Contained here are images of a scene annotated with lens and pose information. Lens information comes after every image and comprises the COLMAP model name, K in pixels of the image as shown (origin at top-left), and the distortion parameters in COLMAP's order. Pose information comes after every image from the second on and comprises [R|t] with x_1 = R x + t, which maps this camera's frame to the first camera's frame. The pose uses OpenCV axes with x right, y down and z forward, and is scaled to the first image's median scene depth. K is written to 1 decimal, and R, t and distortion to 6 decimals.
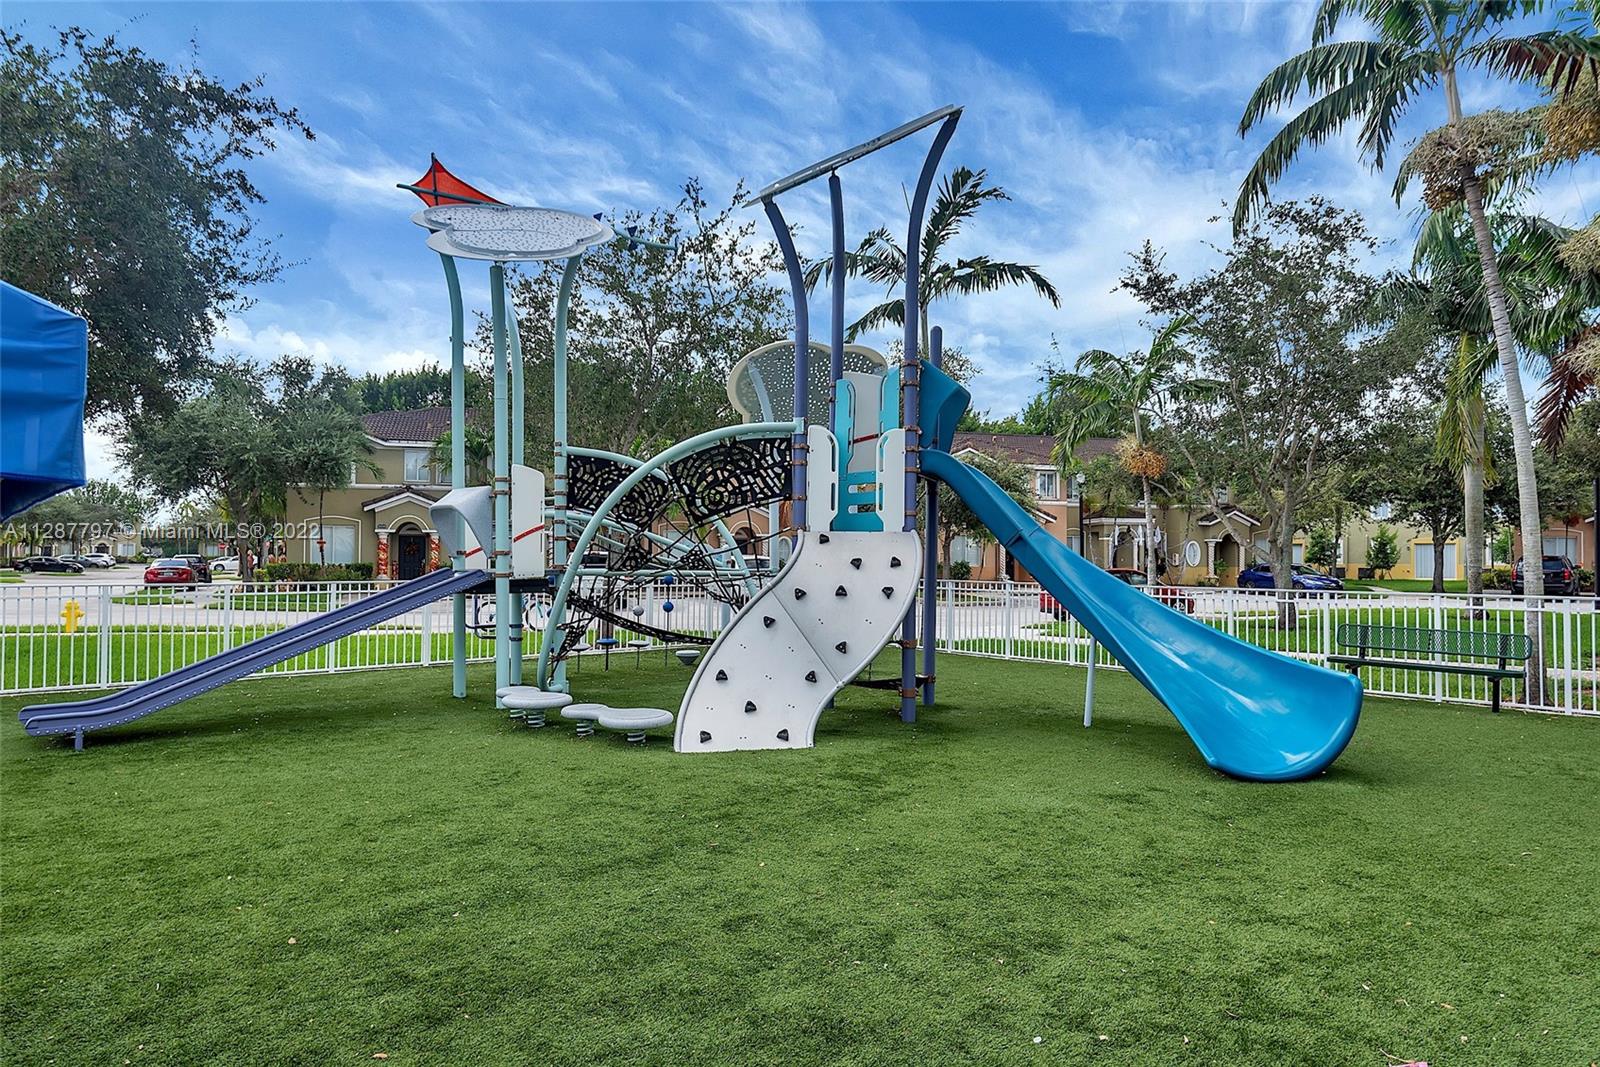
lens RADIAL K [[1086.6, 0, 798.2], [0, 1086.6, 572.0], [0, 0, 1]] dist [-0.000770, -0.000504]
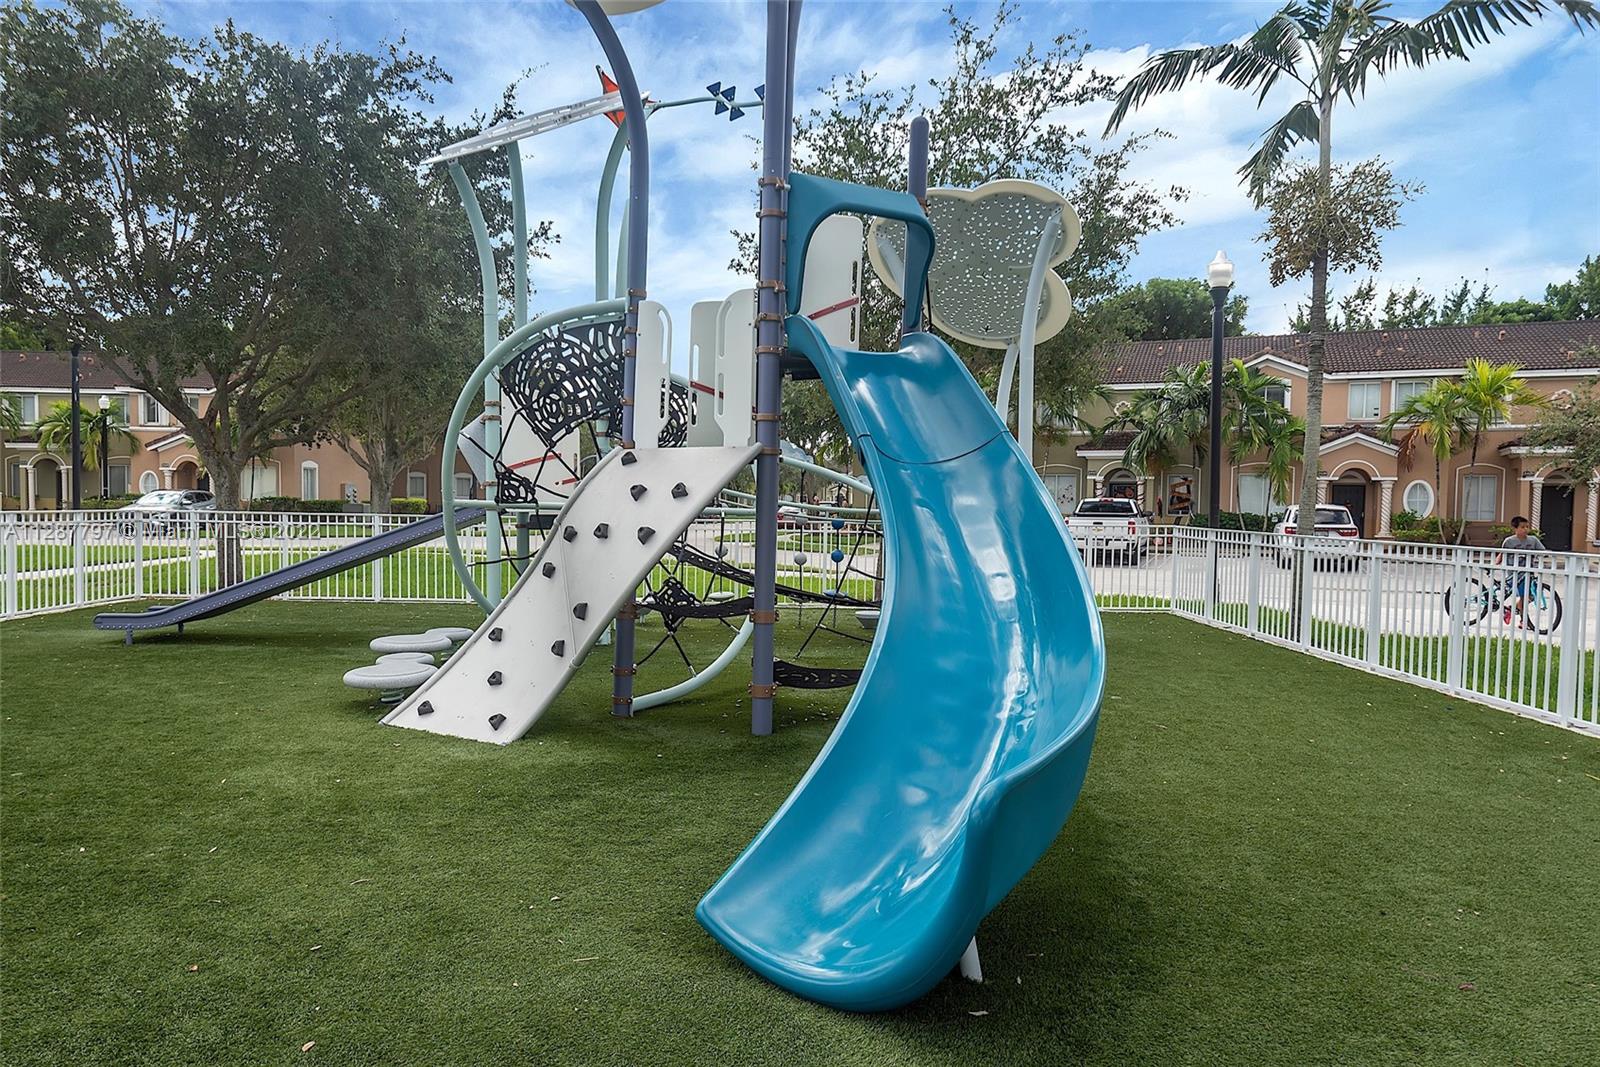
lens RADIAL K [[1086.6, 0, 798.2], [0, 1086.6, 572.0], [0, 0, 1]] dist [-0.000770, -0.000504]
pose [[0.725028, 0.046363, -0.687157, 0.585786], [-0.015642, 0.998583, 0.050871, 0.005682], [0.688542, -0.026134, 0.724726, 0.553771]]
